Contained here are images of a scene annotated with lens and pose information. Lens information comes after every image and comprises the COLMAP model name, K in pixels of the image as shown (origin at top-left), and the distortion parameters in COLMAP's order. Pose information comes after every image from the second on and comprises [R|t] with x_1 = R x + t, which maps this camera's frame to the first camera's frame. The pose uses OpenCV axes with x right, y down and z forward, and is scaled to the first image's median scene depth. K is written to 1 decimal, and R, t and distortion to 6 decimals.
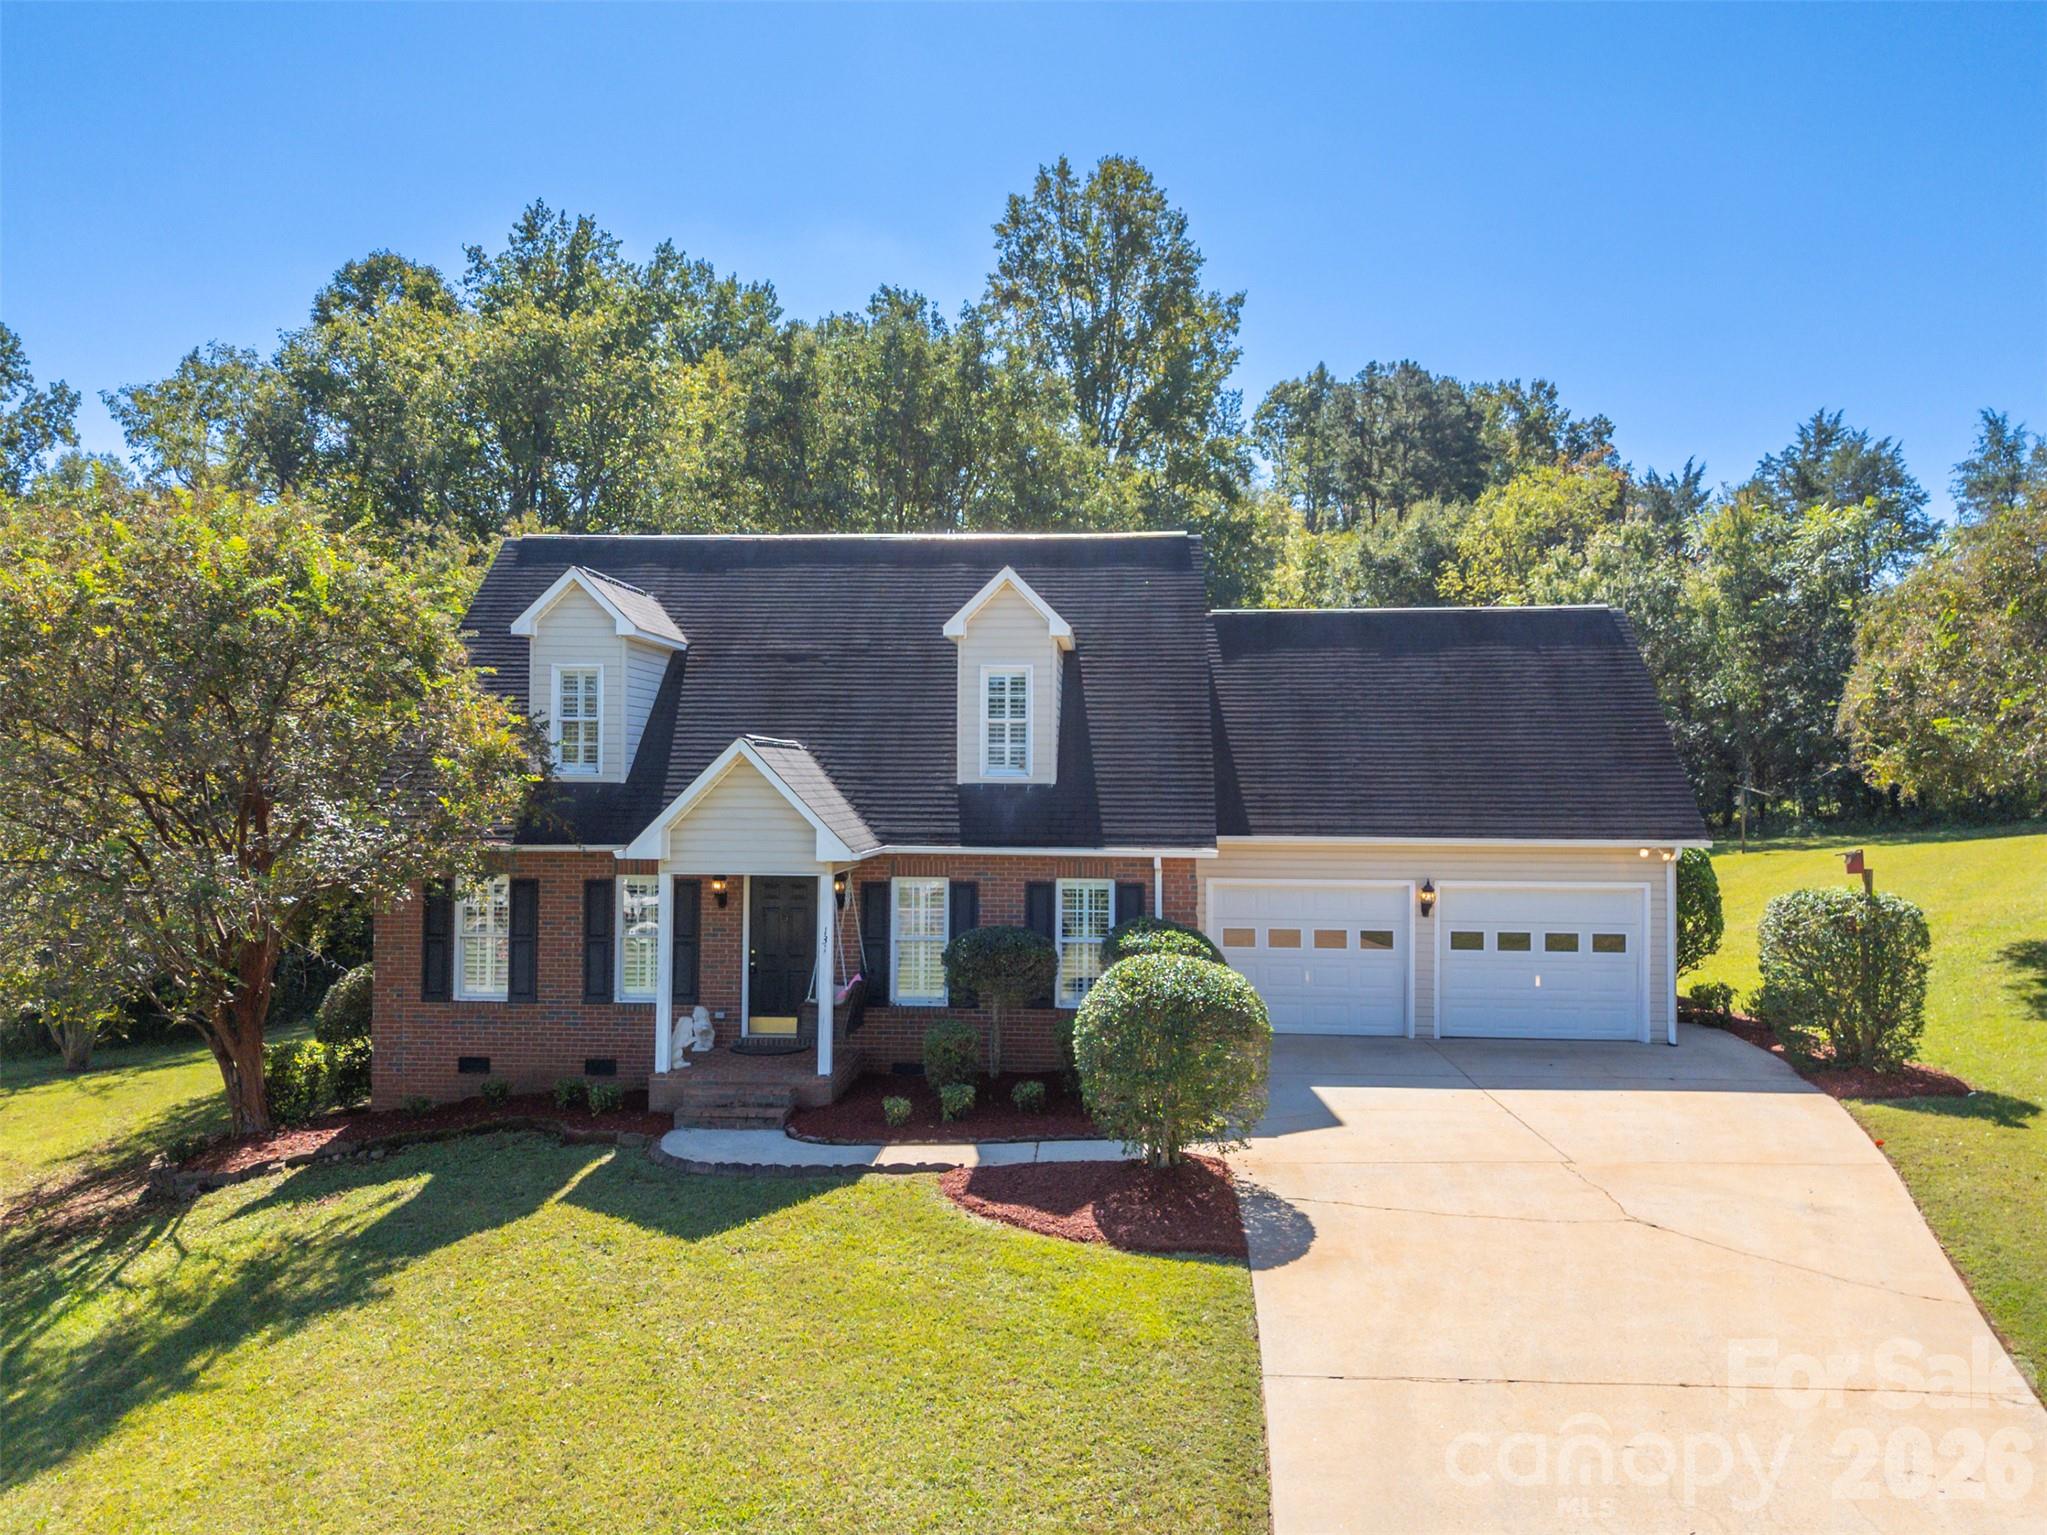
lens RADIAL K [[1499.3, 0, 1024.2], [0, 1499.3, 772.7], [0, 0, 1]] dist [0.072727, -0.063625]
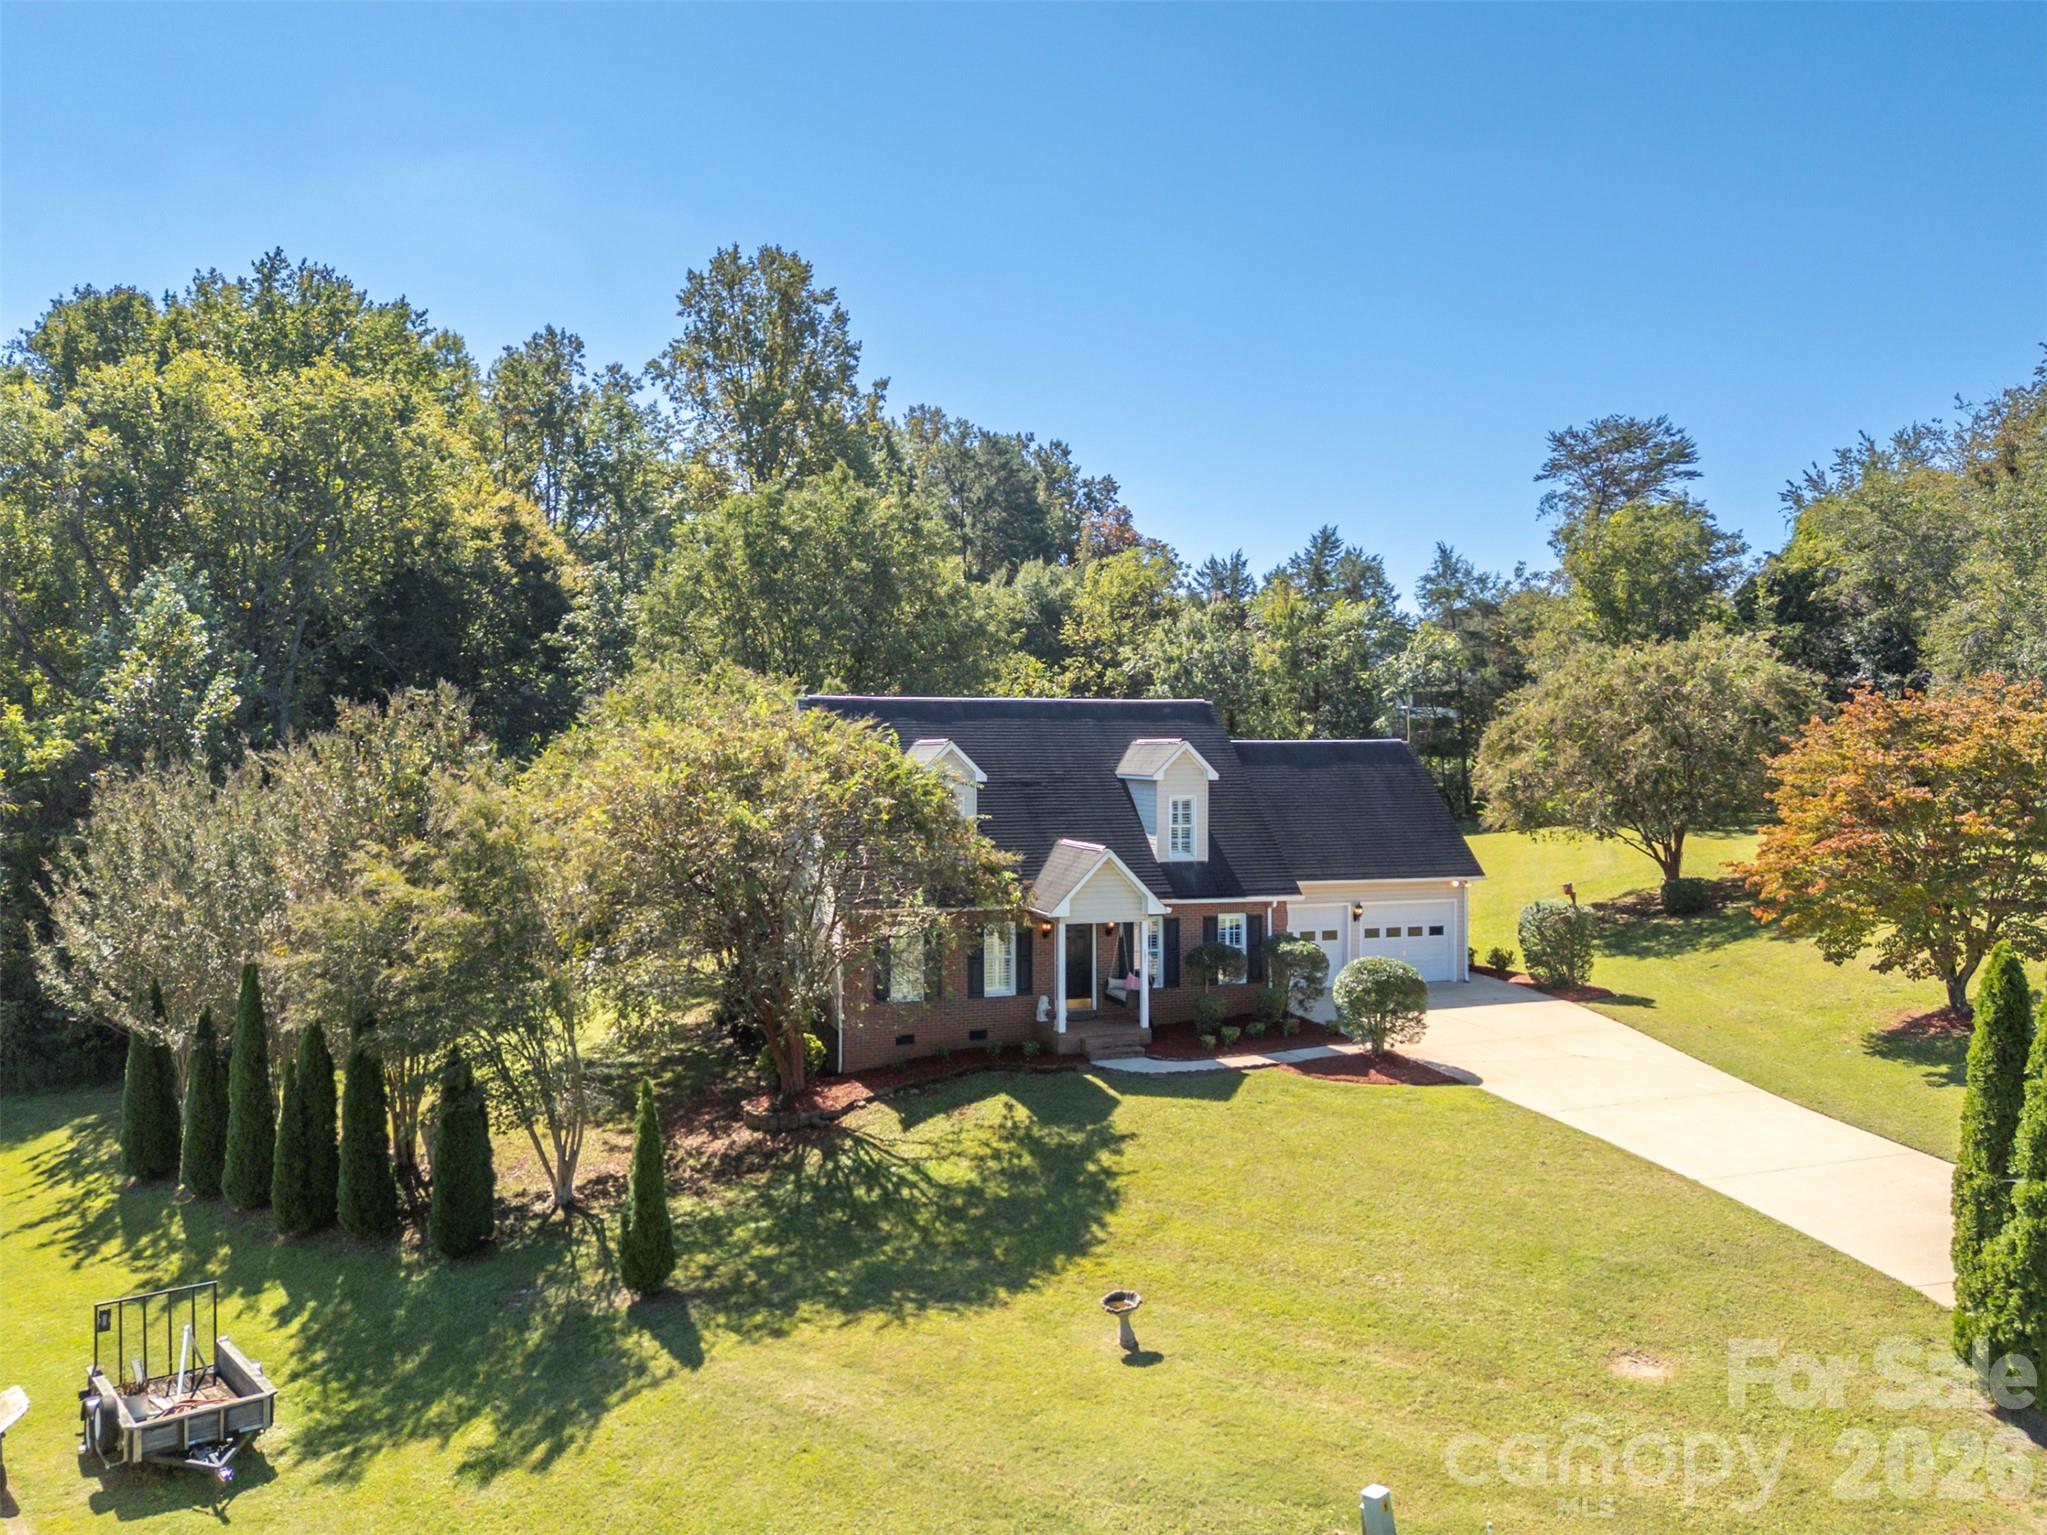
lens RADIAL K [[1499.3, 0, 1020.2], [0, 1499.3, 768.1], [0, 0, 1]] dist [0.072727, -0.063625]
pose [[0.923156, -0.011187, 0.384263, -0.879112], [0.002225, 0.999715, 0.023762, -0.147352], [-0.384420, -0.021081, 0.922918, -0.578823]]
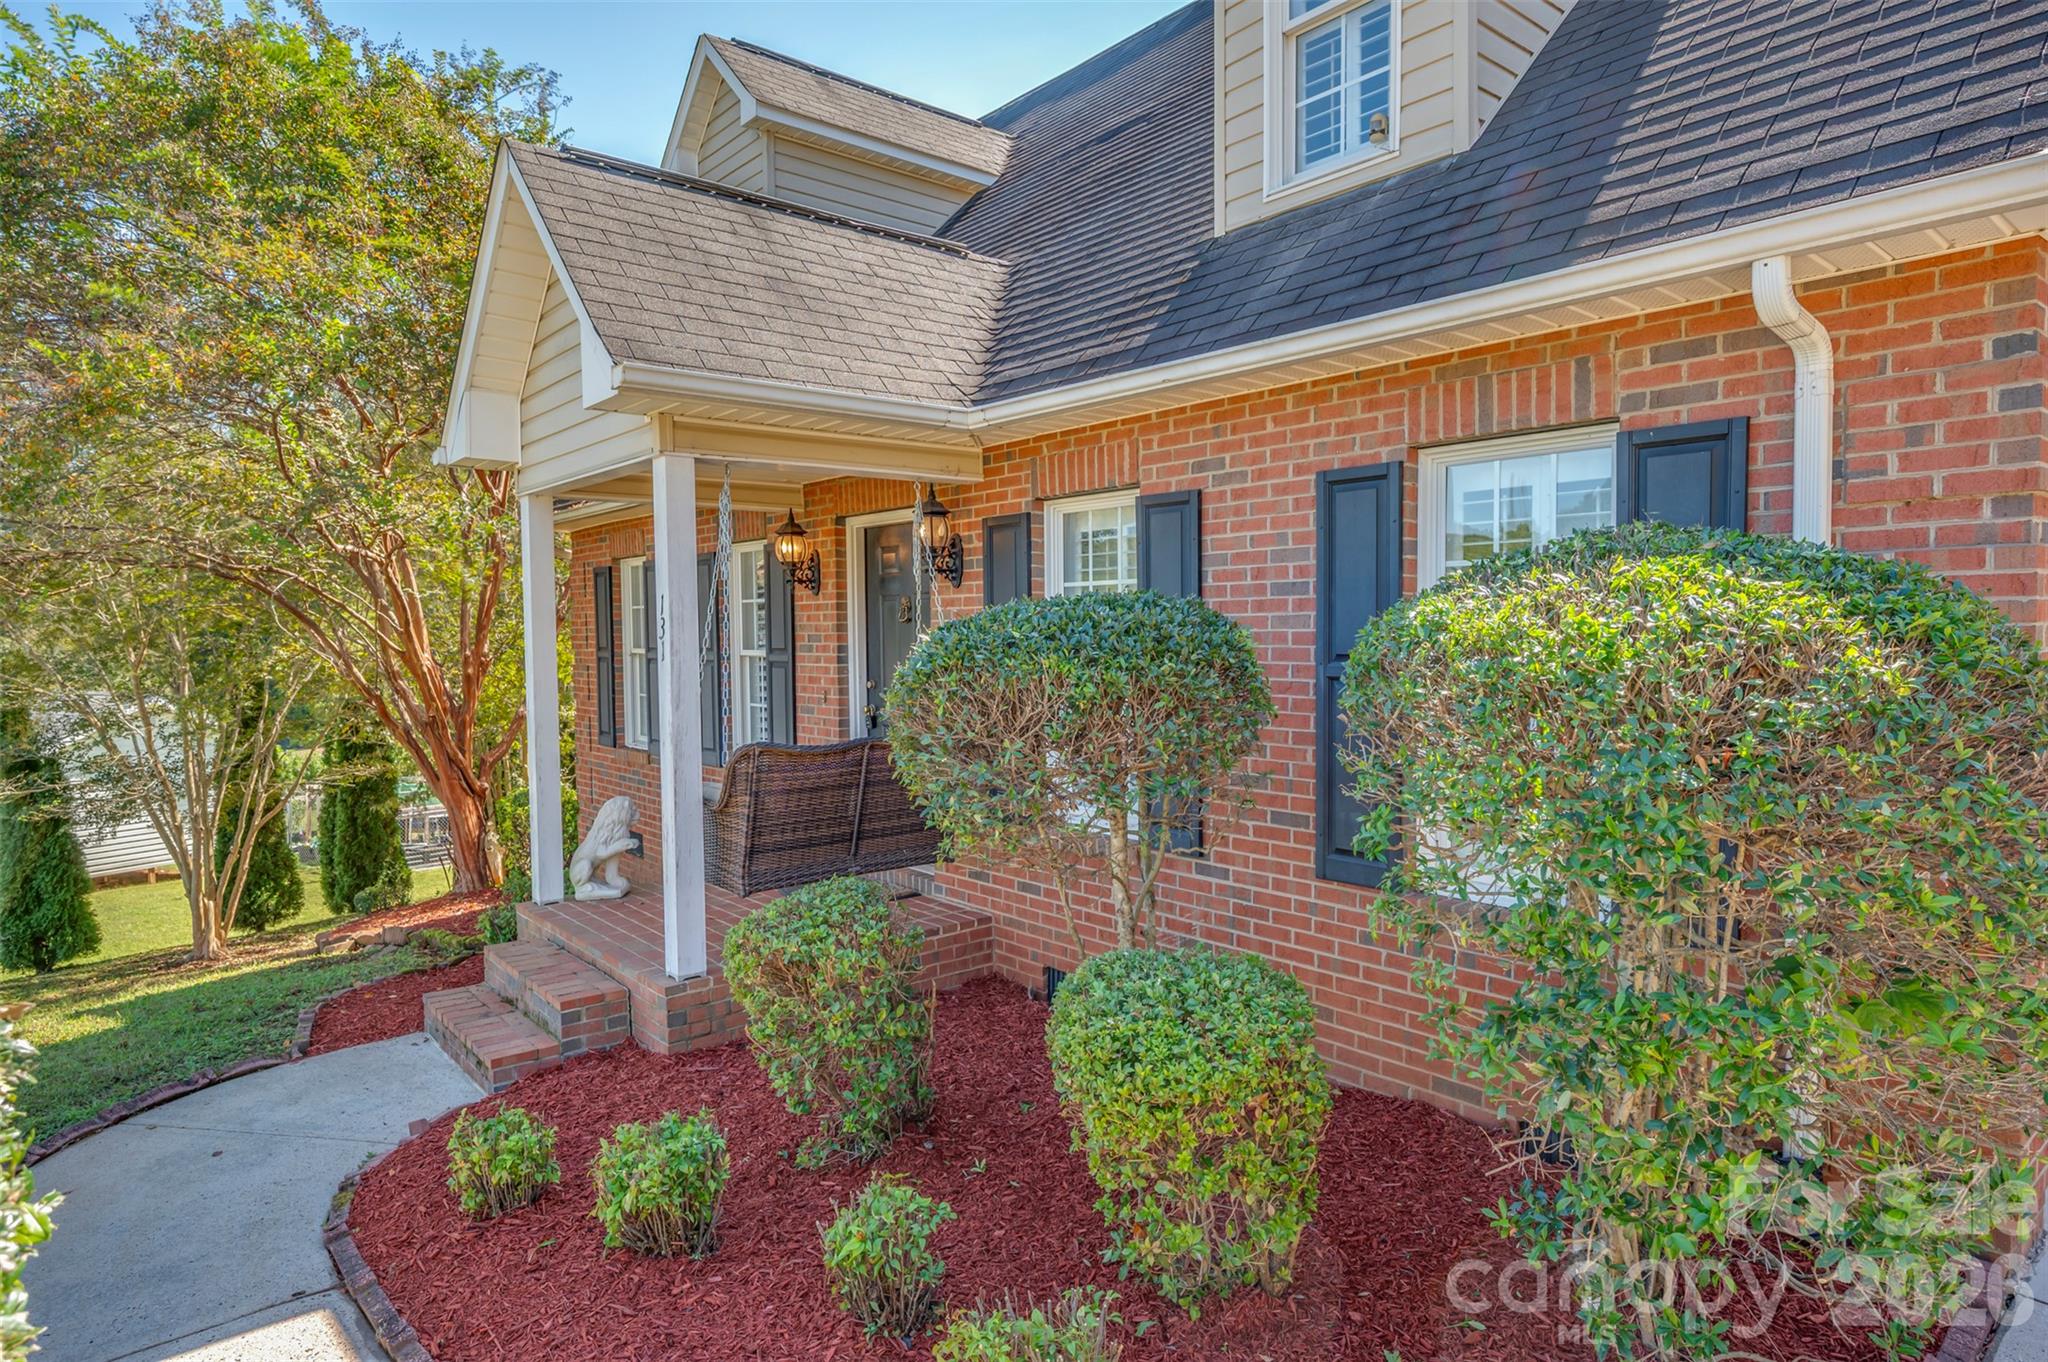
lens RADIAL K [[1178.1, 0, 1029.7], [0, 1178.1, 689.1], [0, 0, 1]] dist [-0.003166, 0.000570]
pose [[0.696030, 0.023524, -0.717627, 0.130453], [0.020052, 0.998436, 0.052178, 0.101027], [0.717733, -0.050708, 0.694470, 0.766454]]
